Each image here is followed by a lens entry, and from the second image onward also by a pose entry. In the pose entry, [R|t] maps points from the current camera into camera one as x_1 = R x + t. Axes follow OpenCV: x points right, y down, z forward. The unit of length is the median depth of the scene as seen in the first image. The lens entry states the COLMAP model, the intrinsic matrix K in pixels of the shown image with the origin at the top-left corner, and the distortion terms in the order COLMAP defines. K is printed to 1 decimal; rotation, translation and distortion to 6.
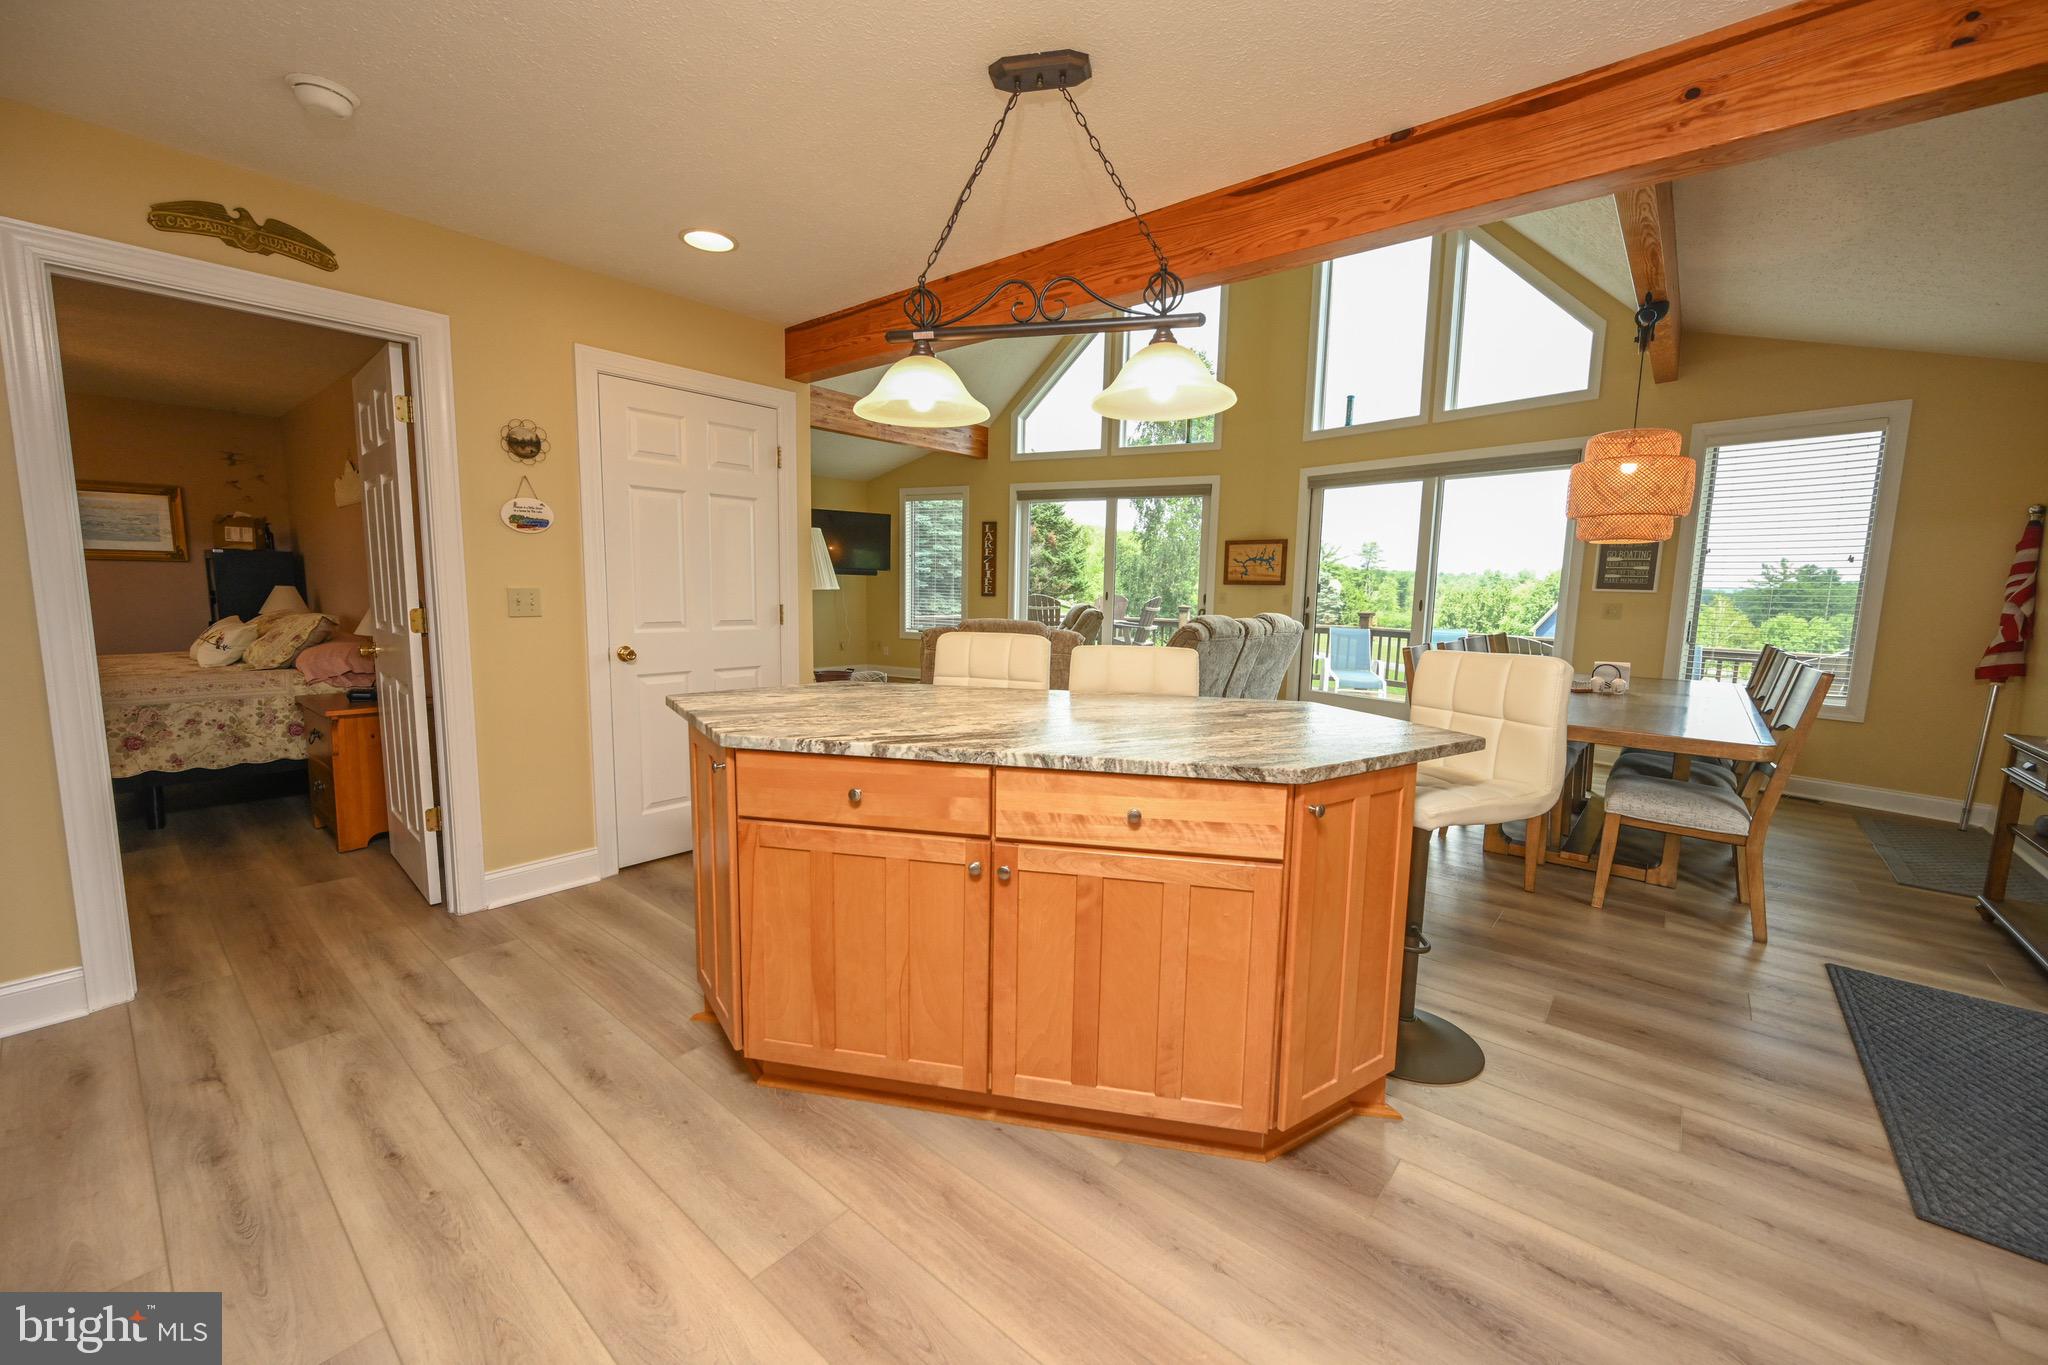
lens RADIAL K [[803.9, 0, 1023.2], [0, 803.9, 683.7], [0, 0, 1]] dist [-0.000265, 0.000233]
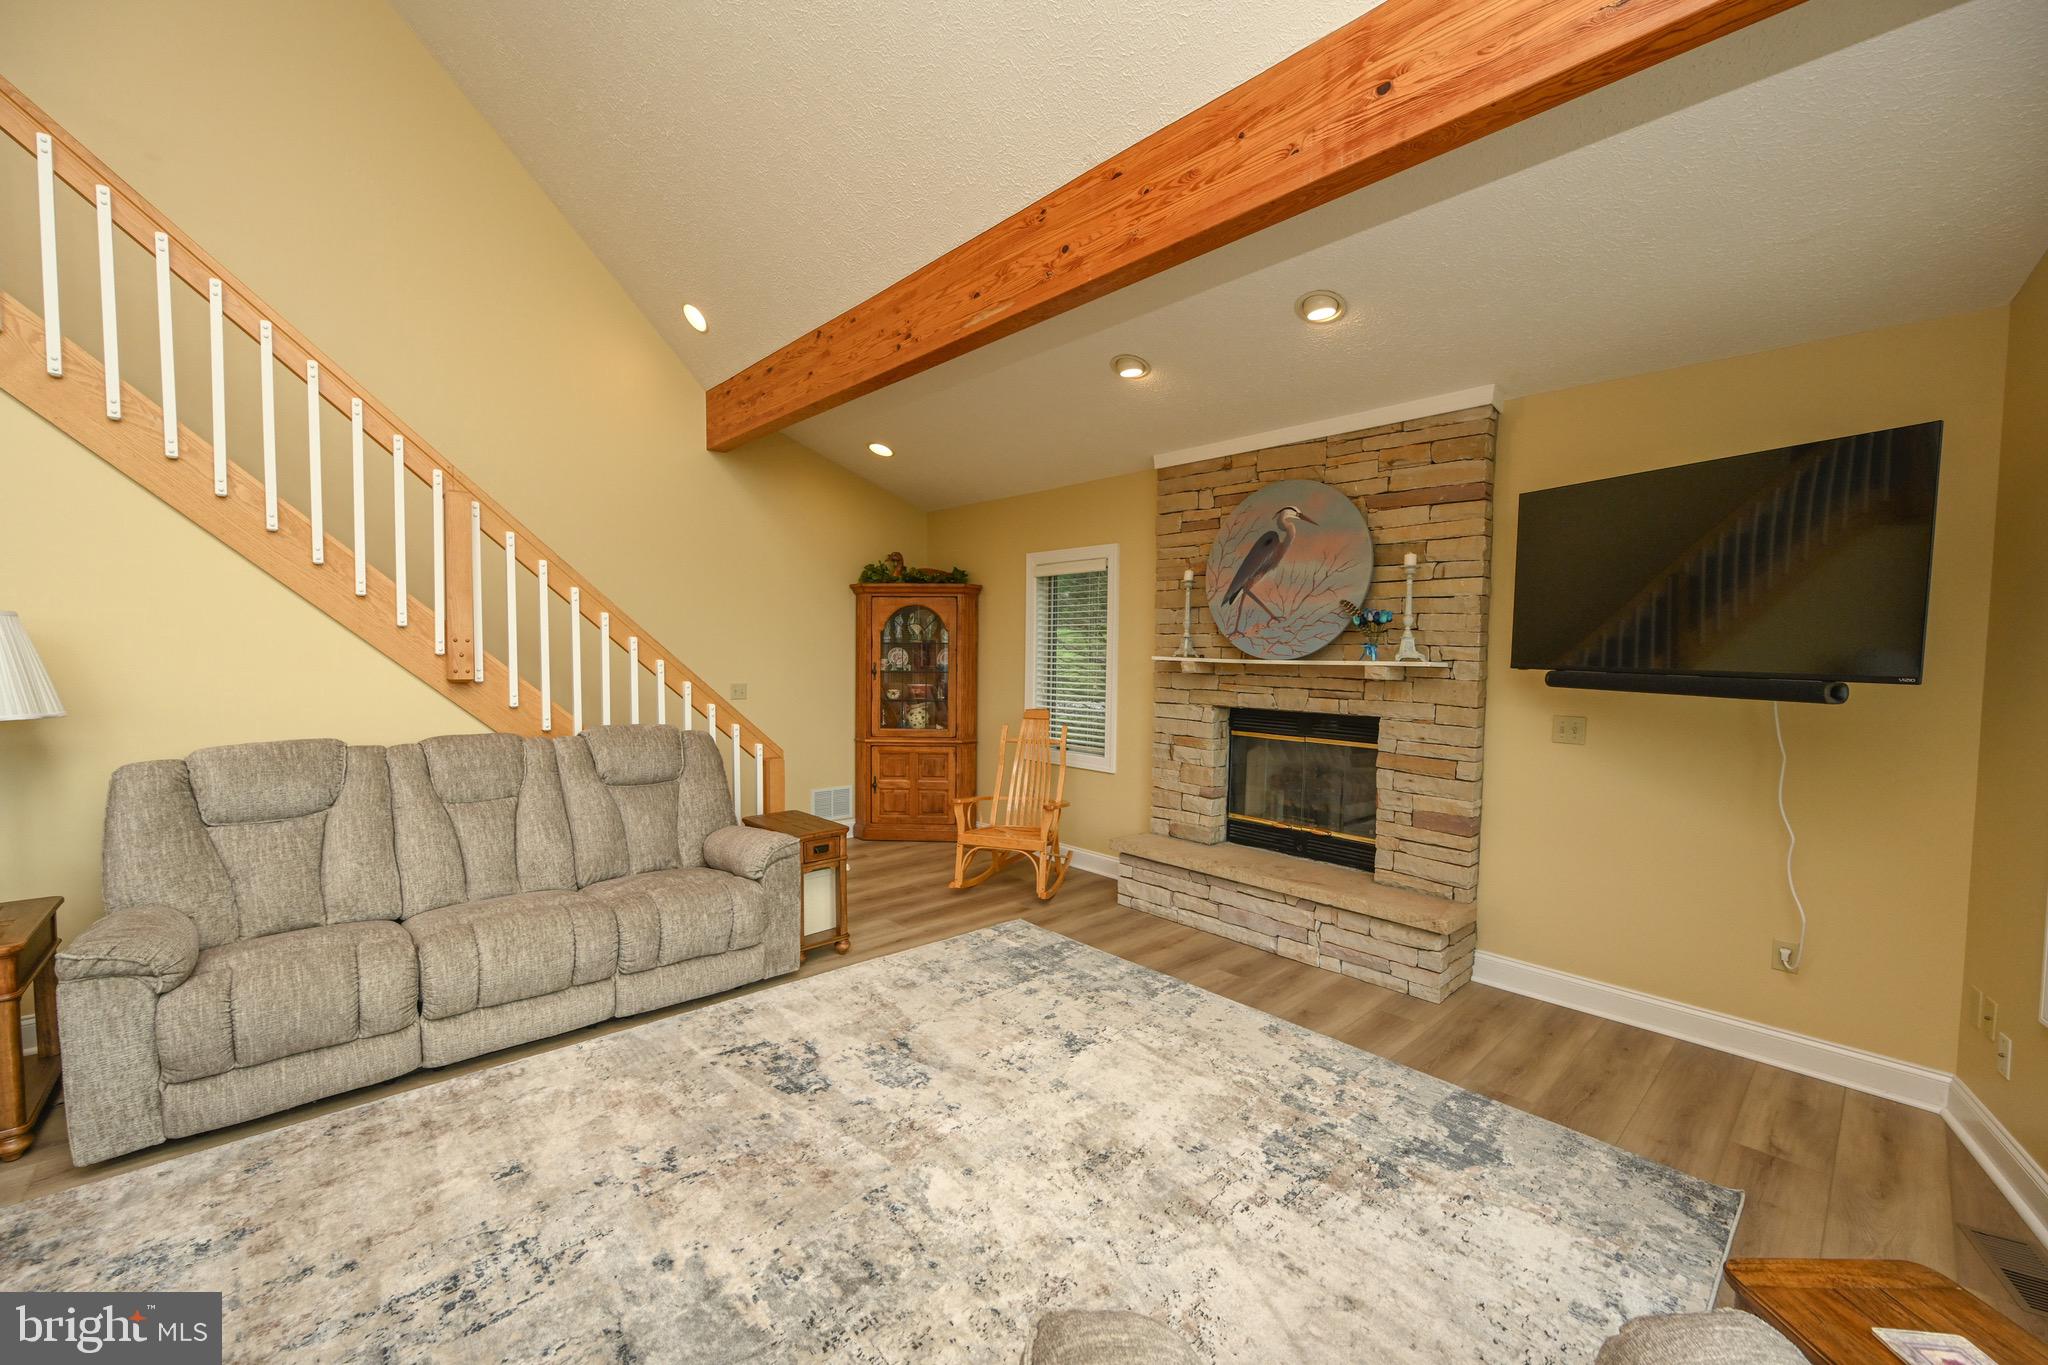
lens RADIAL K [[803.9, 0, 1019.8], [0, 803.9, 686.6], [0, 0, 1]] dist [-0.000265, 0.000233]
pose [[-0.140656, 0.026717, -0.989698, 0.133053], [-0.137076, 0.989483, 0.046193, -0.197645], [0.980523, 0.142161, -0.135514, 1.343294]]
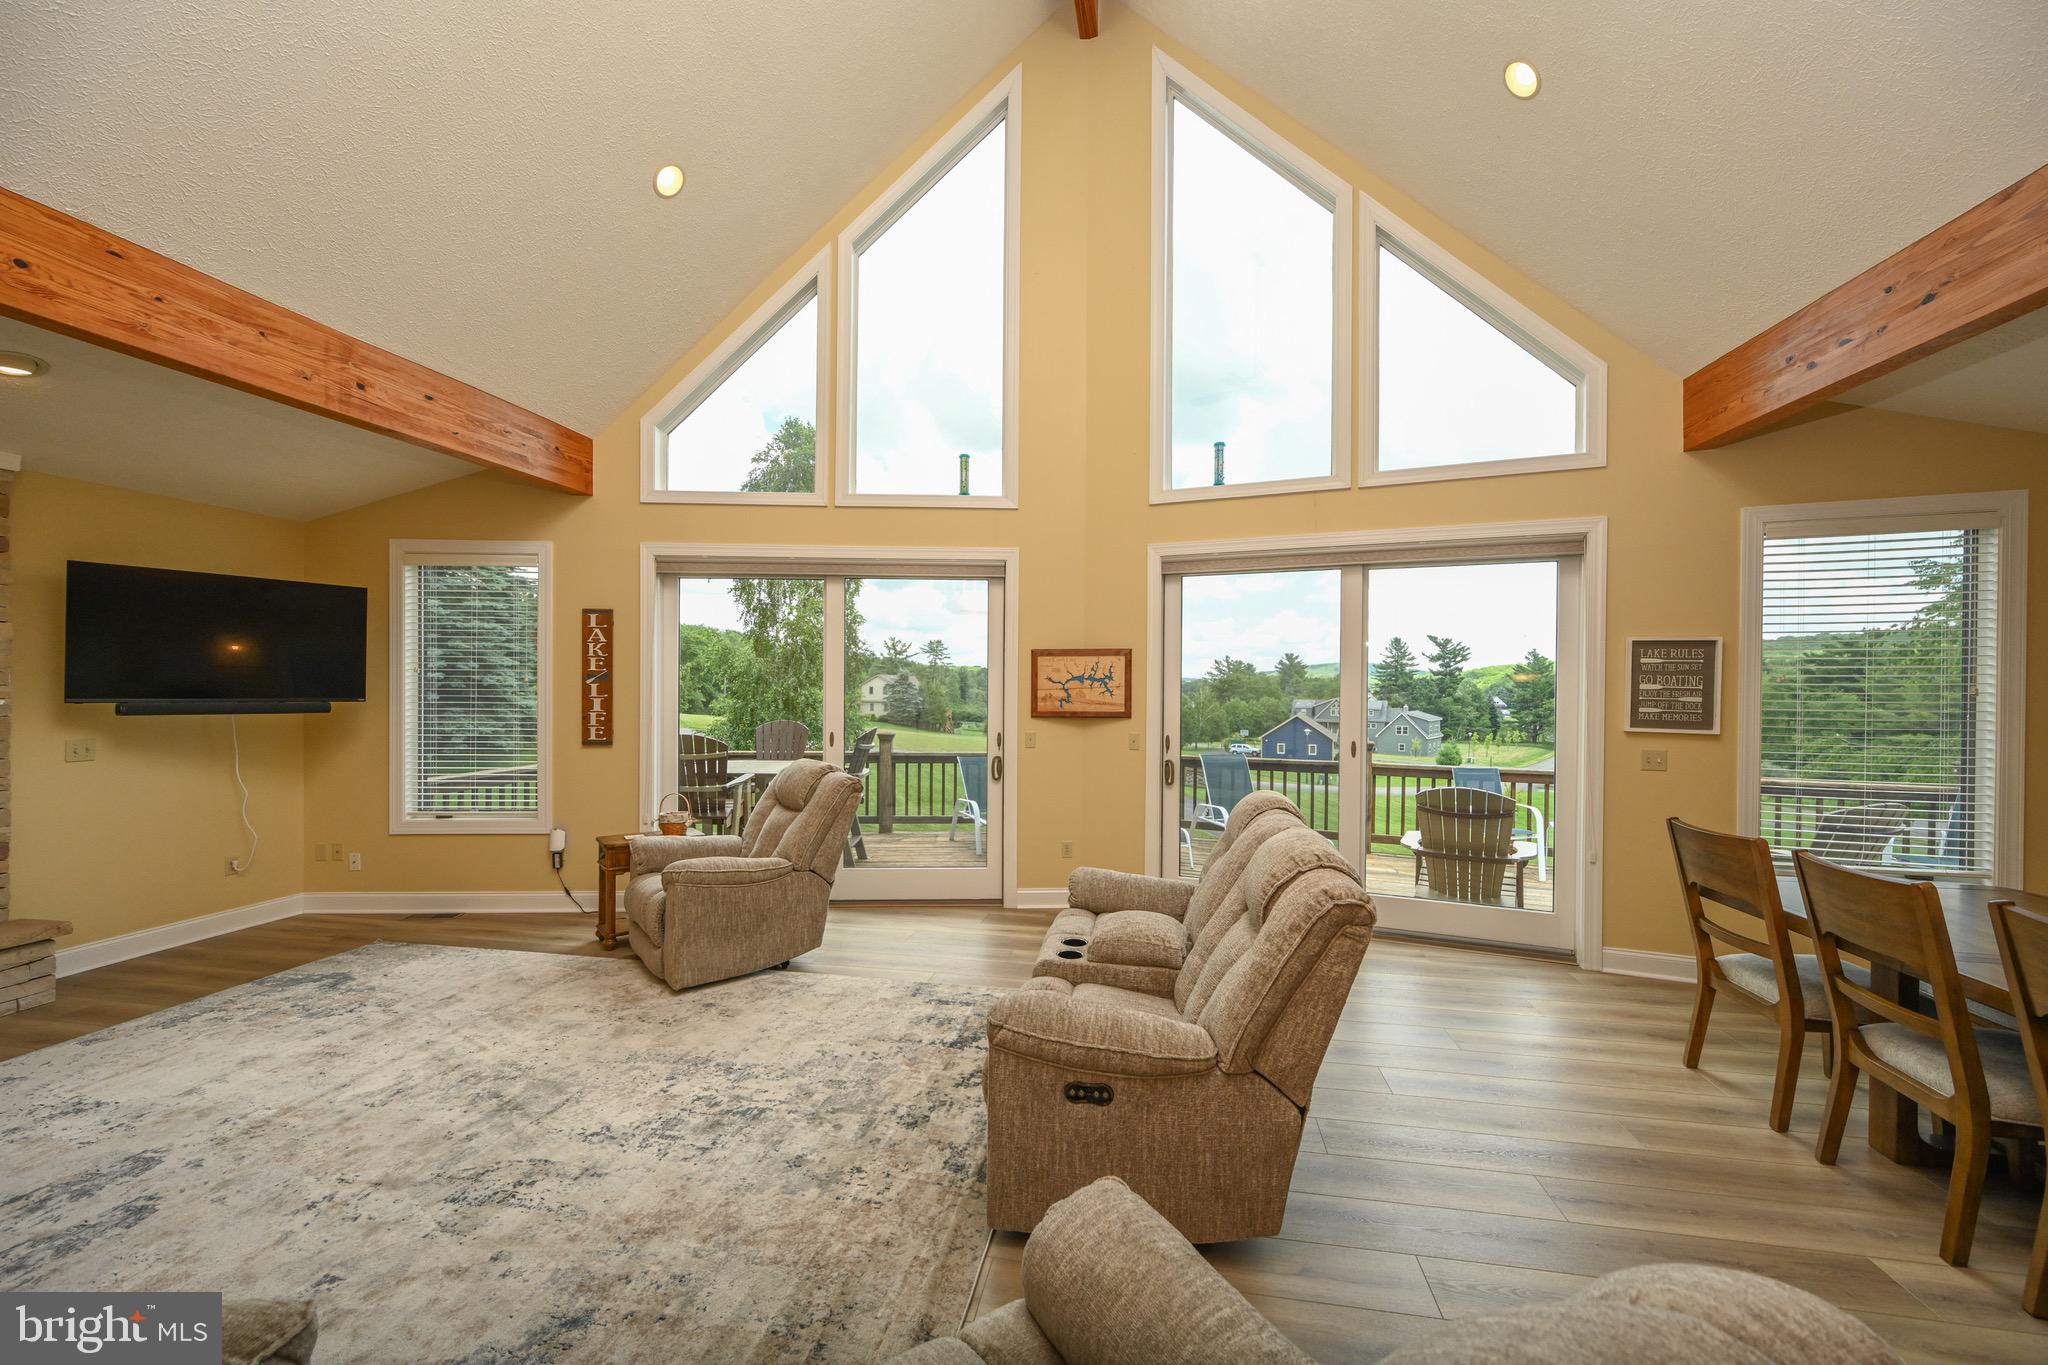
lens RADIAL K [[803.9, 0, 1023.3], [0, 803.9, 689.0], [0, 0, 1]] dist [-0.000265, 0.000233]
pose [[0.872357, -0.016740, 0.488583, -0.093128], [0.071278, 0.993089, -0.093240, -0.125039], [-0.483645, 0.116164, 0.867521, 0.645805]]
